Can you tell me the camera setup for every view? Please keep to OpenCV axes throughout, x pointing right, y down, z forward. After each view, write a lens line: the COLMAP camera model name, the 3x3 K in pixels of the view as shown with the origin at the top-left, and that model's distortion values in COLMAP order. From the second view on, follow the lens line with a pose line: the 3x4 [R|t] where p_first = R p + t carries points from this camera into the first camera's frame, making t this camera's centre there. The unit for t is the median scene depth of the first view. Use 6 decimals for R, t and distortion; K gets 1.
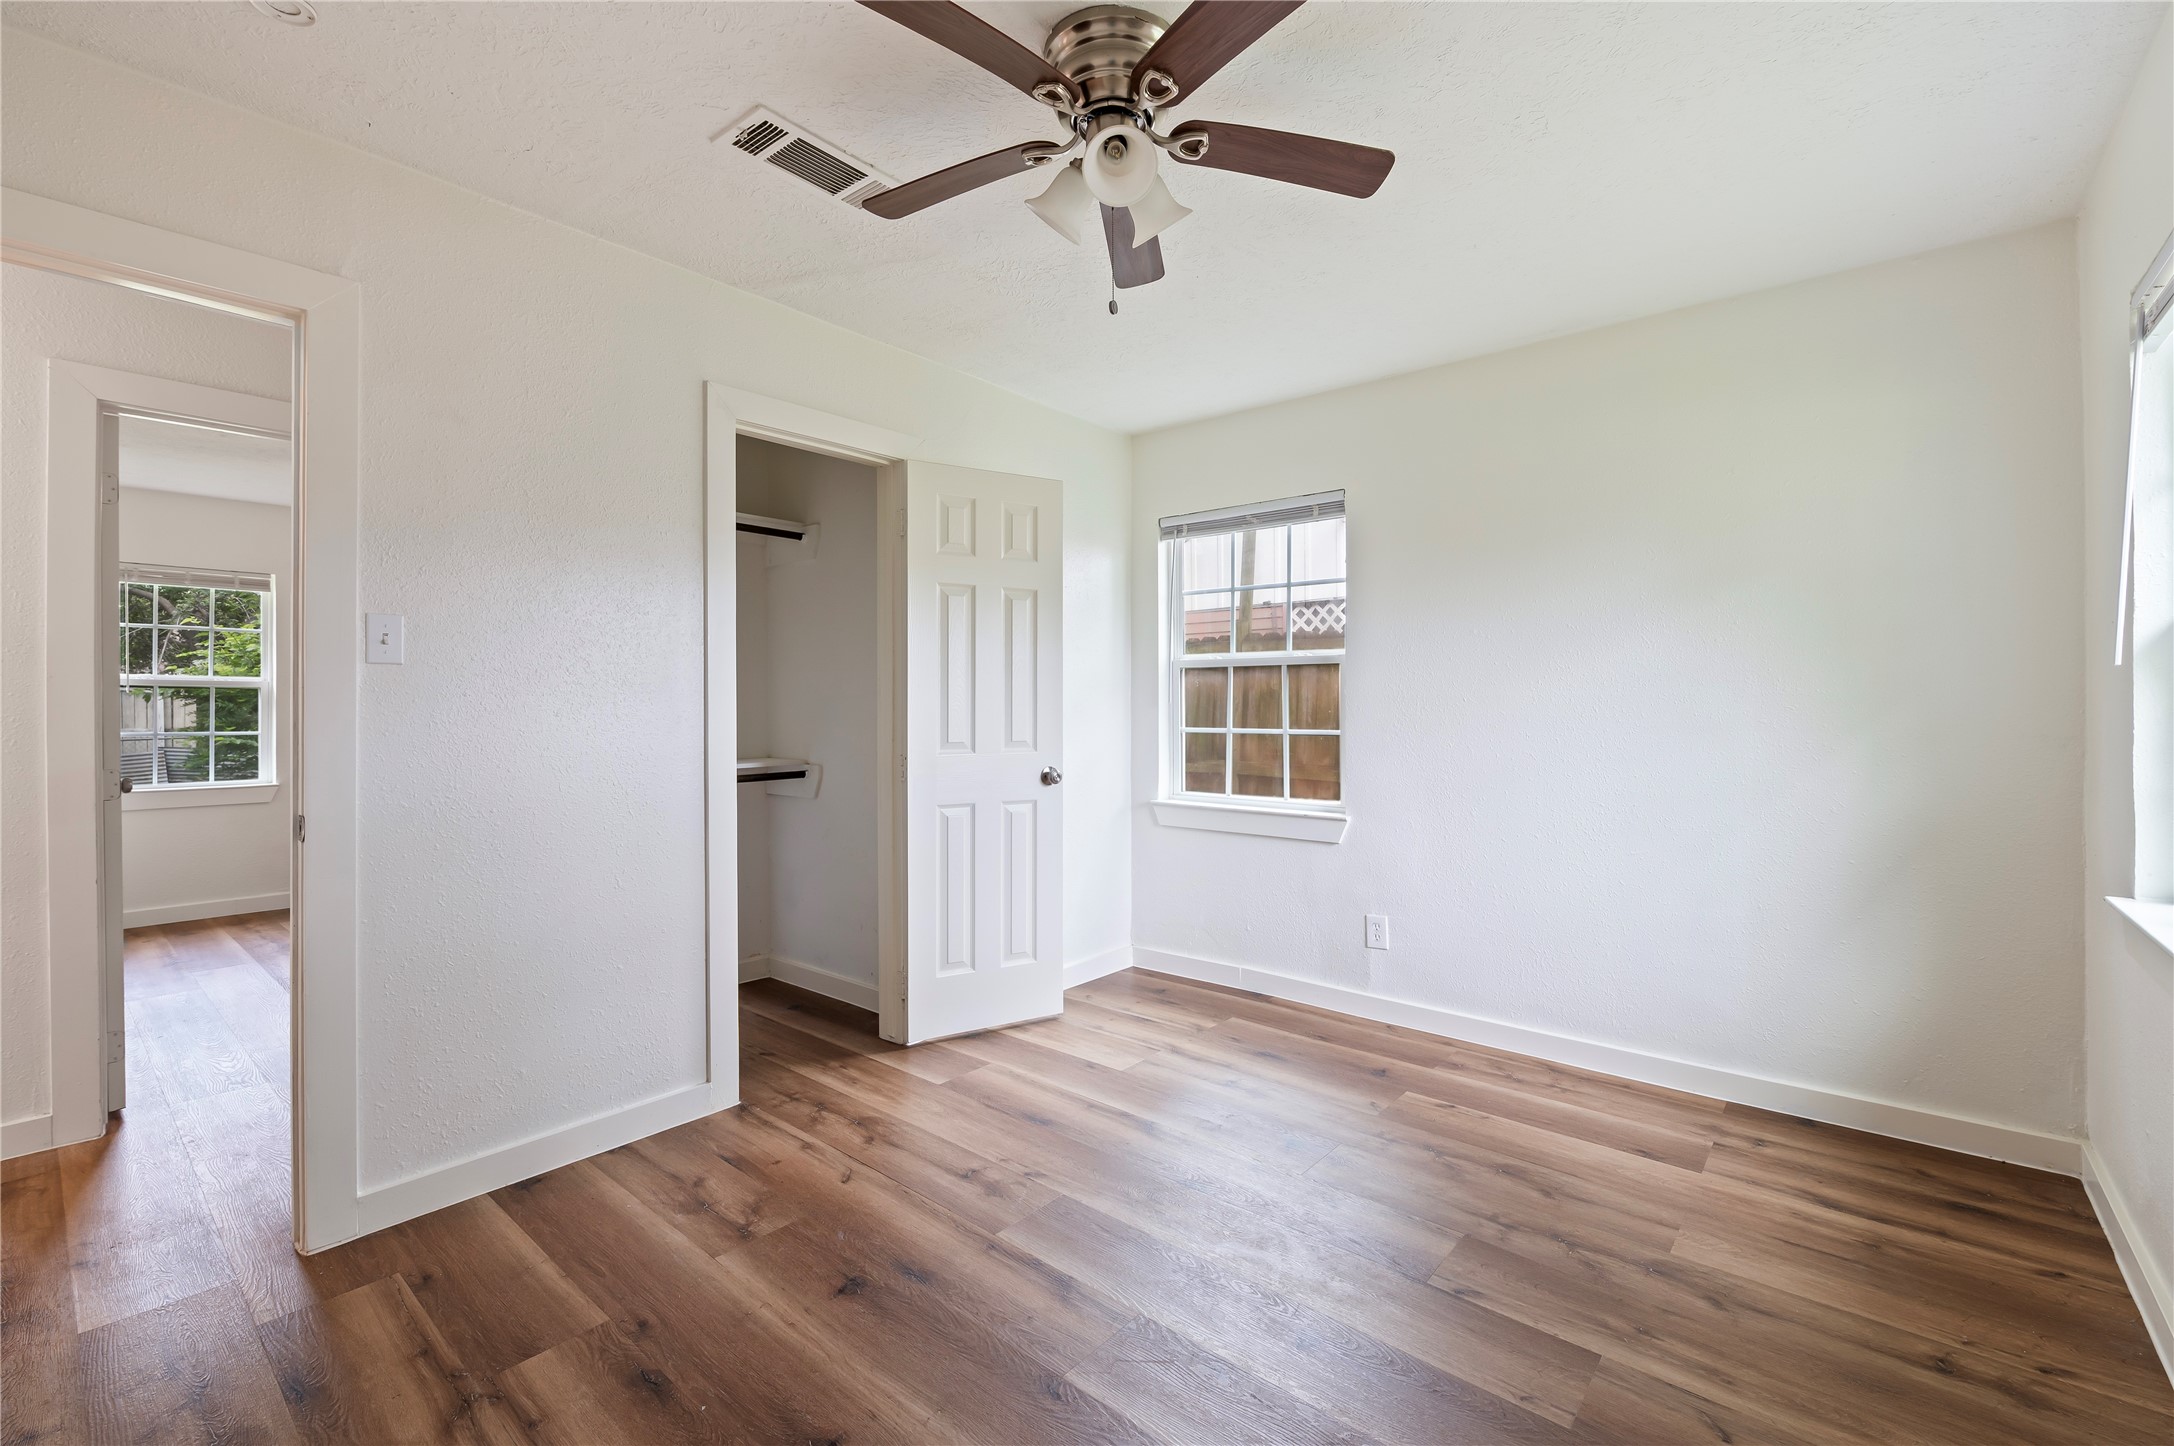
lens RADIAL K [[918.8, 0, 1099.4], [0, 918.8, 704.0], [0, 0, 1]] dist [-0.004340, -0.001388]
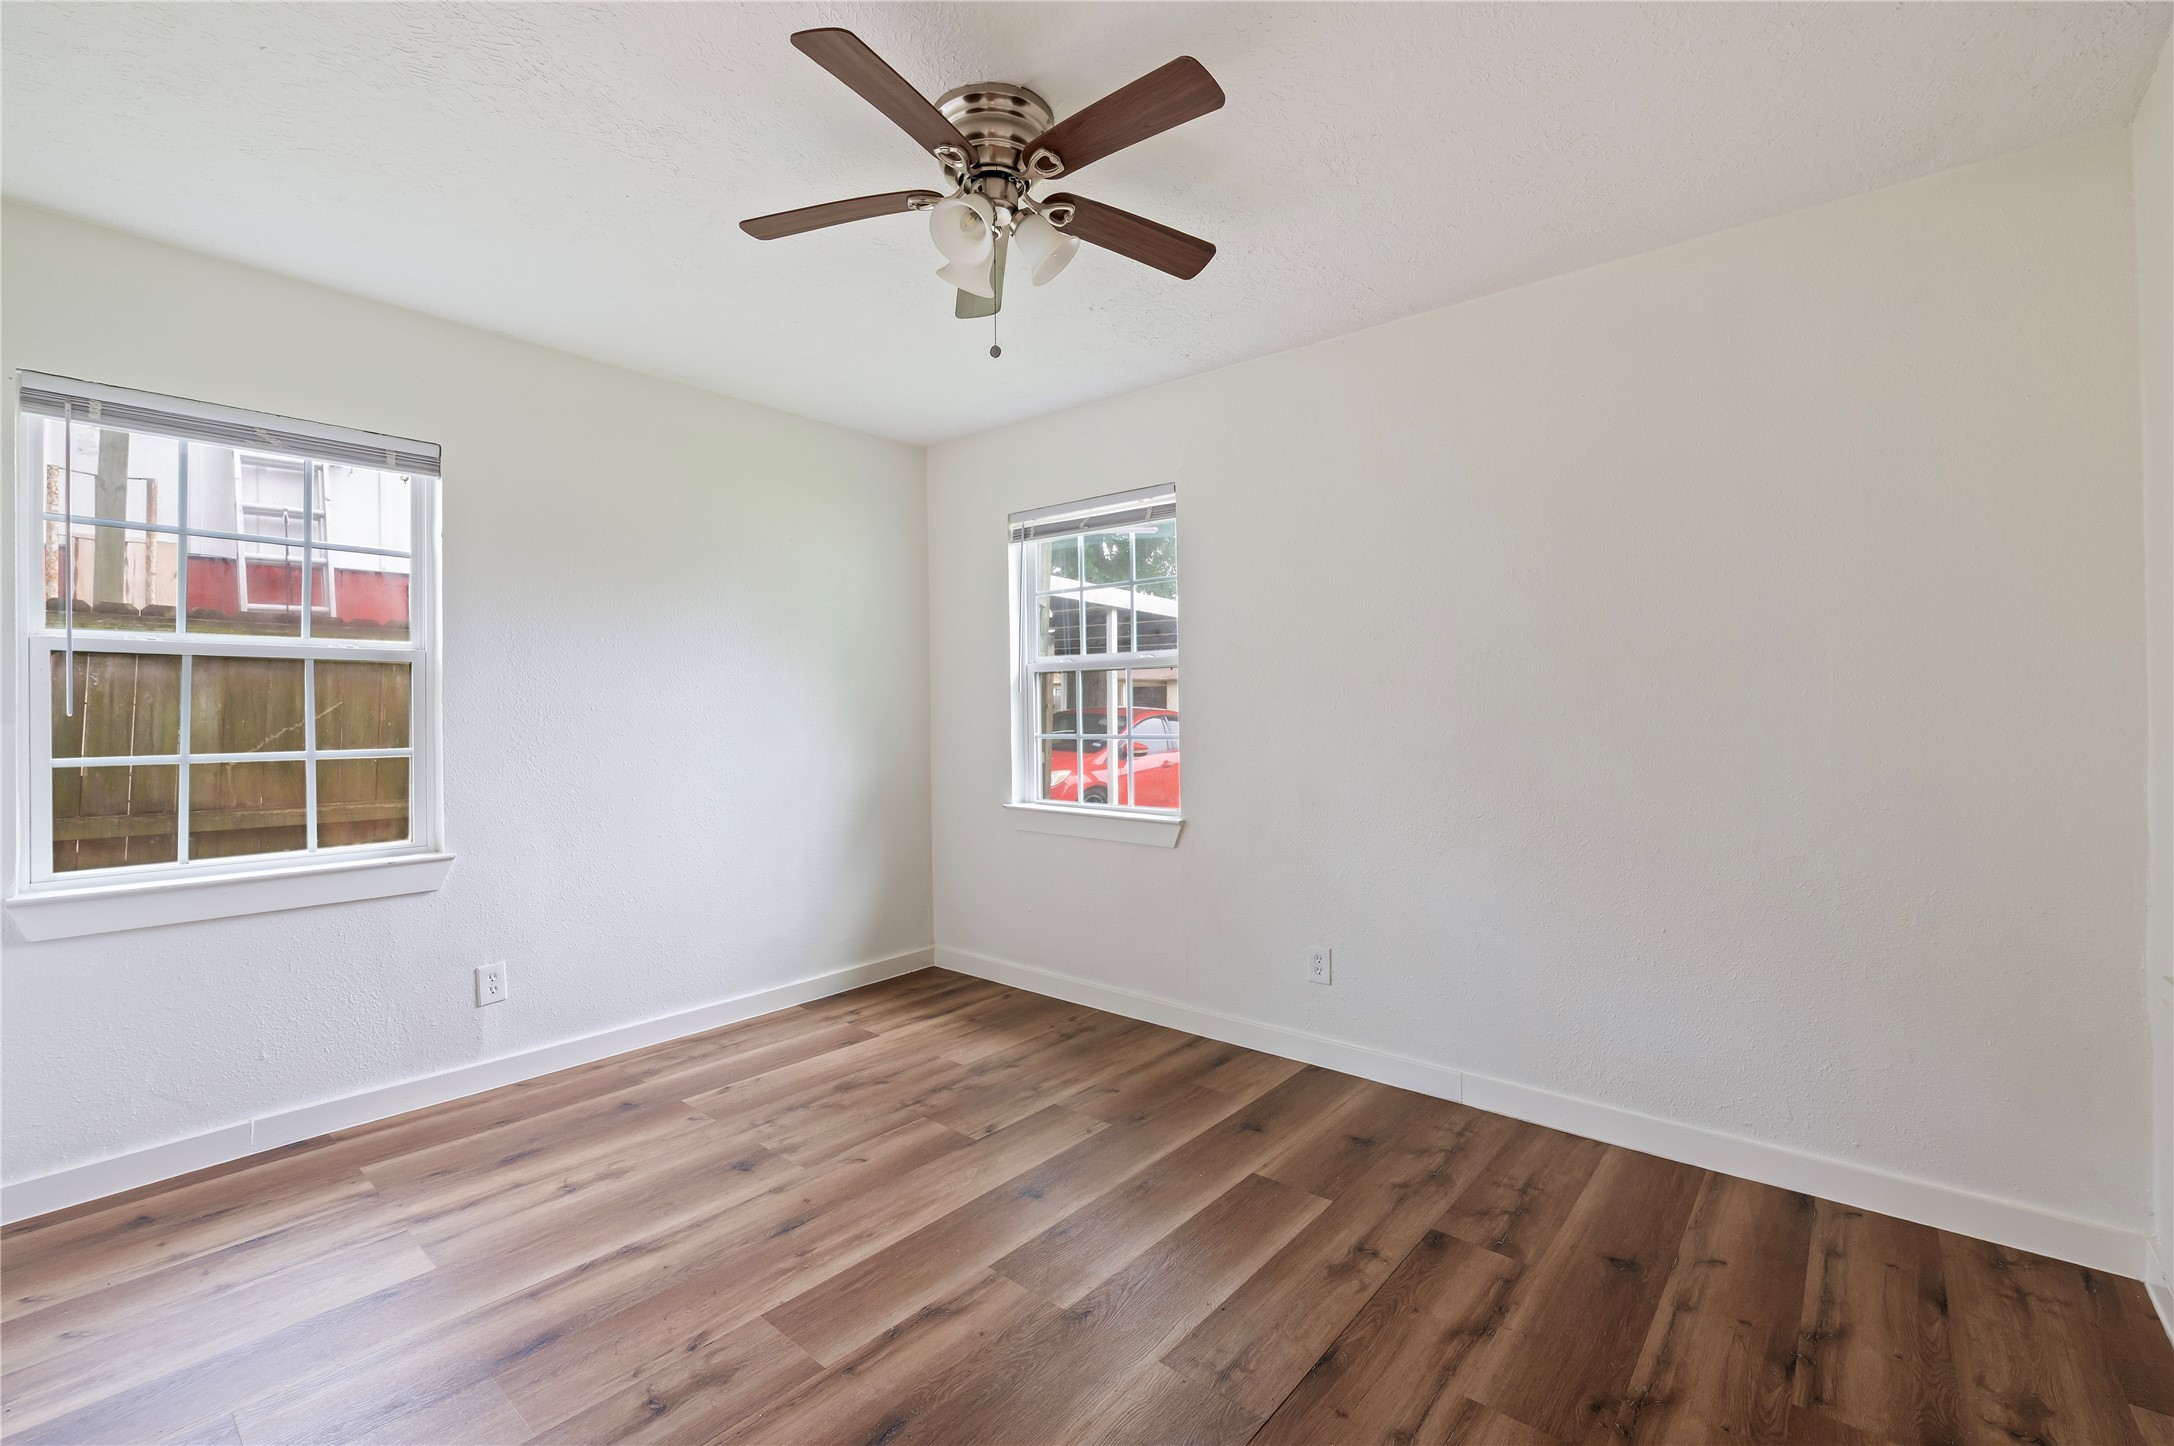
lens RADIAL K [[918.8, 0, 1090.6], [0, 918.8, 718.6], [0, 0, 1]] dist [-0.004340, -0.001388]
pose [[0.006173, -0.008215, 0.999947, -0.599171], [0.004313, 0.999957, 0.008189, -0.000906], [-0.999972, 0.004263, 0.006208, 0.495045]]
